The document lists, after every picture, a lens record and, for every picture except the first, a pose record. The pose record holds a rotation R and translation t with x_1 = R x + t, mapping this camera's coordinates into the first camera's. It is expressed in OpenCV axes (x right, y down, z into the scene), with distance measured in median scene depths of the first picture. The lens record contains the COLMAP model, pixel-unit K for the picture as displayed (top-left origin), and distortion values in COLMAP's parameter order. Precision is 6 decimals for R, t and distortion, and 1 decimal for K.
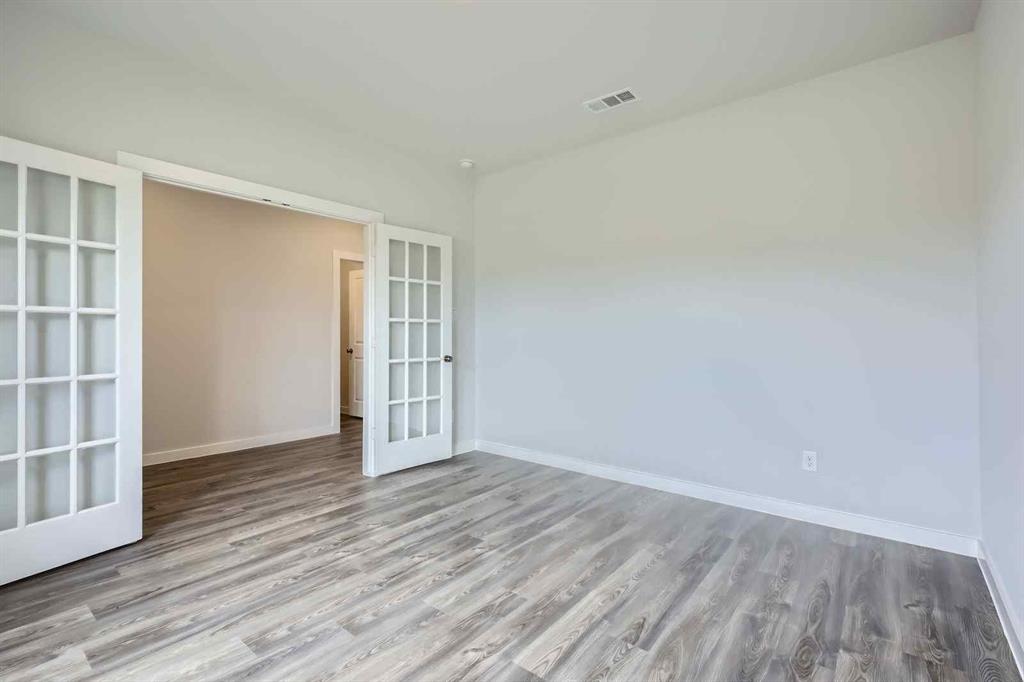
lens RADIAL K [[465.4, 0, 512.0], [0, 465.4, 342.6], [0, 0, 1]] dist [0.013283, -0.000417]
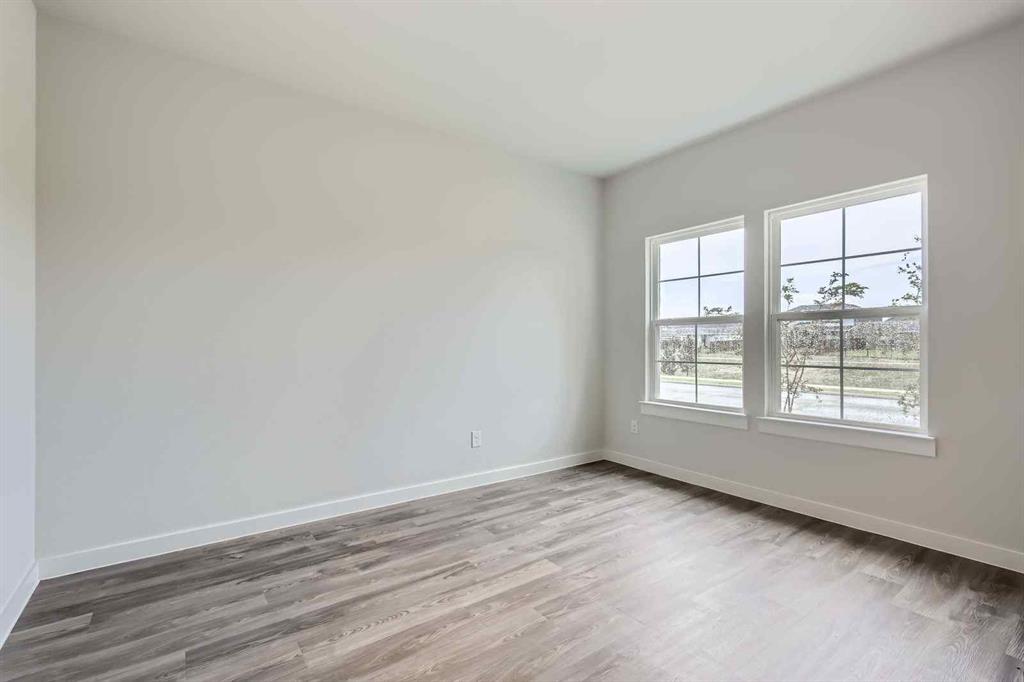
lens RADIAL K [[465.4, 0, 506.0], [0, 465.4, 341.7], [0, 0, 1]] dist [0.013283, -0.000417]
pose [[-0.963366, -0.001547, 0.268185, -0.188430], [-0.000669, 0.999994, 0.003366, -0.019083], [-0.268189, 0.003063, -0.963361, 2.115339]]
